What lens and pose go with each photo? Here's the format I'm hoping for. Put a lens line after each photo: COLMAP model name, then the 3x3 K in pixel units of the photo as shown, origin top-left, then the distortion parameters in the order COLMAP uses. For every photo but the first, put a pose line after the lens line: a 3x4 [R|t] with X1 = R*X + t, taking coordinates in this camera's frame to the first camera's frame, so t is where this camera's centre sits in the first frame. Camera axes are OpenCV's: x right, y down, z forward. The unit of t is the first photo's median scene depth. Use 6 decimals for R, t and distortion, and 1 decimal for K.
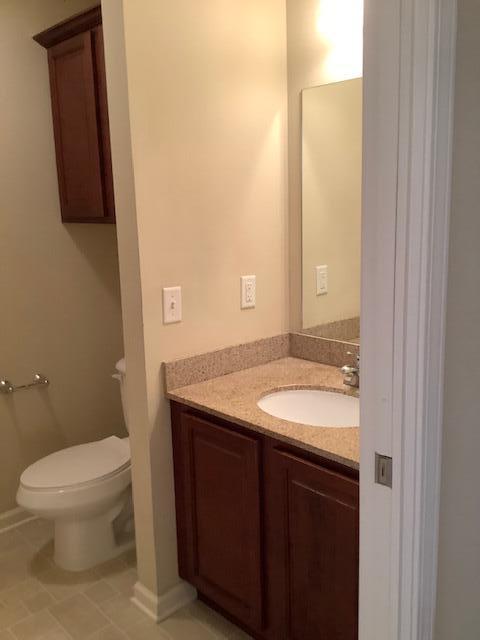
lens RADIAL K [[594.5, 0, 239.6], [0, 594.5, 319.9], [0, 0, 1]] dist [0.035810, 0.000000]
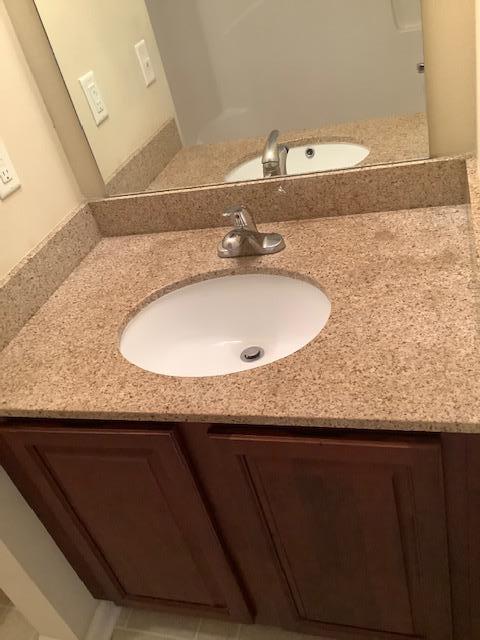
lens RADIAL K [[594.5, 0, 241.9], [0, 594.5, 318.8], [0, 0, 1]] dist [0.035810, 0.000000]
pose [[0.837099, -0.435086, 0.331610, -0.042991], [0.299485, 0.871749, 0.387766, -0.069576], [-0.457792, -0.225286, 0.860042, 0.385466]]
